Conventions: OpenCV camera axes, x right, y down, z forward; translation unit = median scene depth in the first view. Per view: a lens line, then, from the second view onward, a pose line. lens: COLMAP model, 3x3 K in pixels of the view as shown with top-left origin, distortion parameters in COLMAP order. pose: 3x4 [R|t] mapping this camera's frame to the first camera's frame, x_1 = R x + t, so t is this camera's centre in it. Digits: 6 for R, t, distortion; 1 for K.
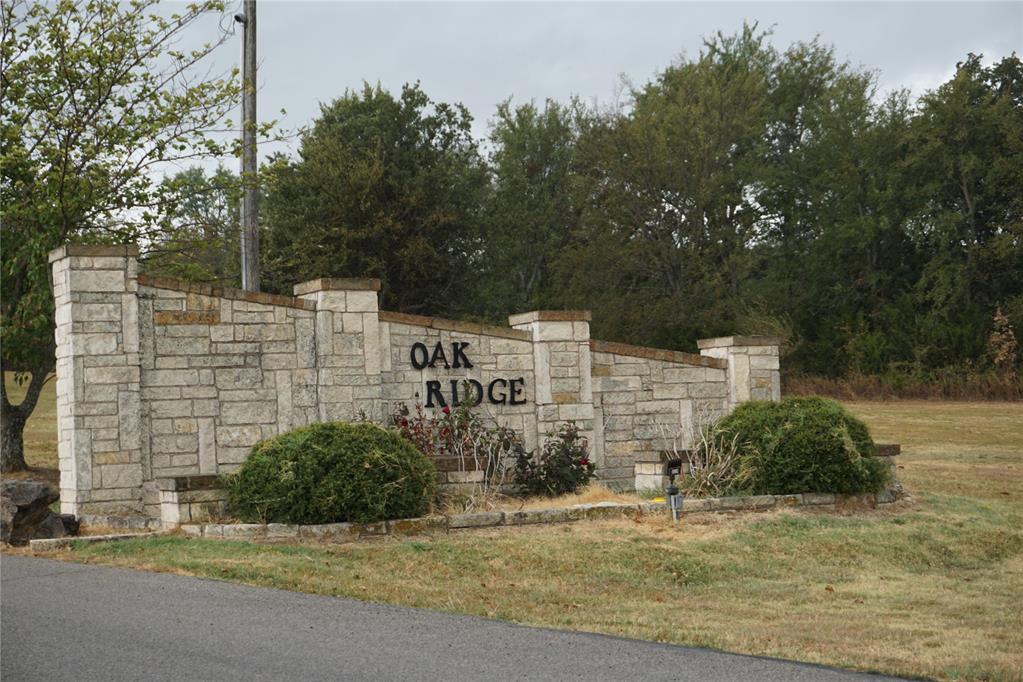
lens RADIAL K [[1703.9, 0, 511.5], [0, 1703.9, 341.0], [0, 0, 1]] dist [0.000097, -0.016452]
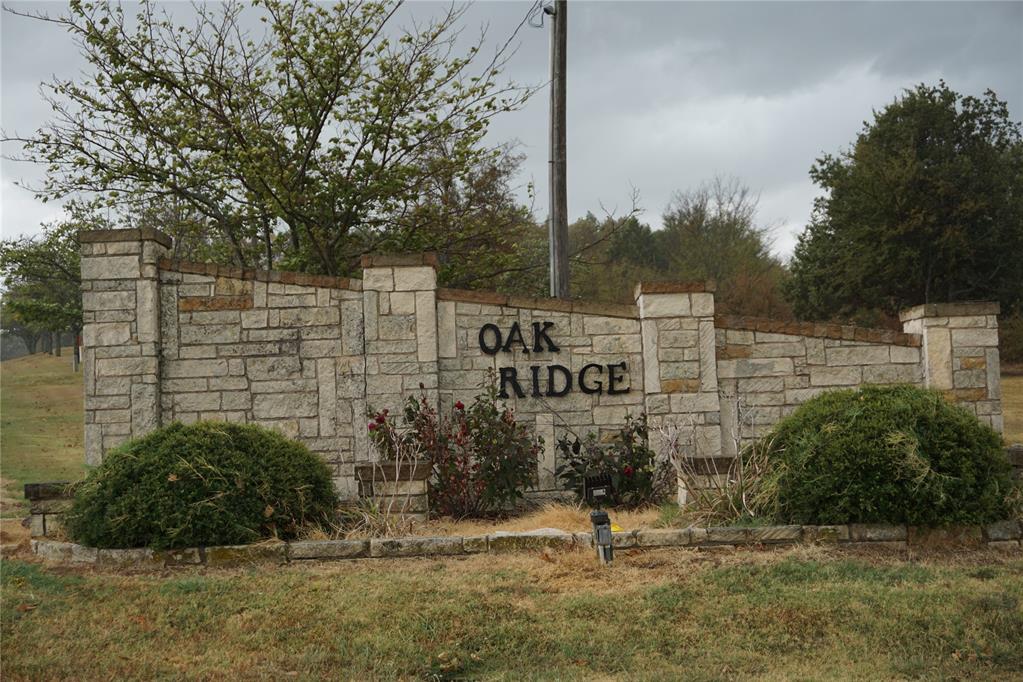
lens RADIAL K [[1339.2, 0, 511.5], [0, 1339.2, 341.0], [0, 0, 1]] dist [-0.002233, -0.008213]
pose [[0.884238, -0.021004, -0.466563, 0.285340], [0.024586, 0.999696, 0.001591, 0.009339], [0.466388, -0.012878, 0.884486, 0.419745]]
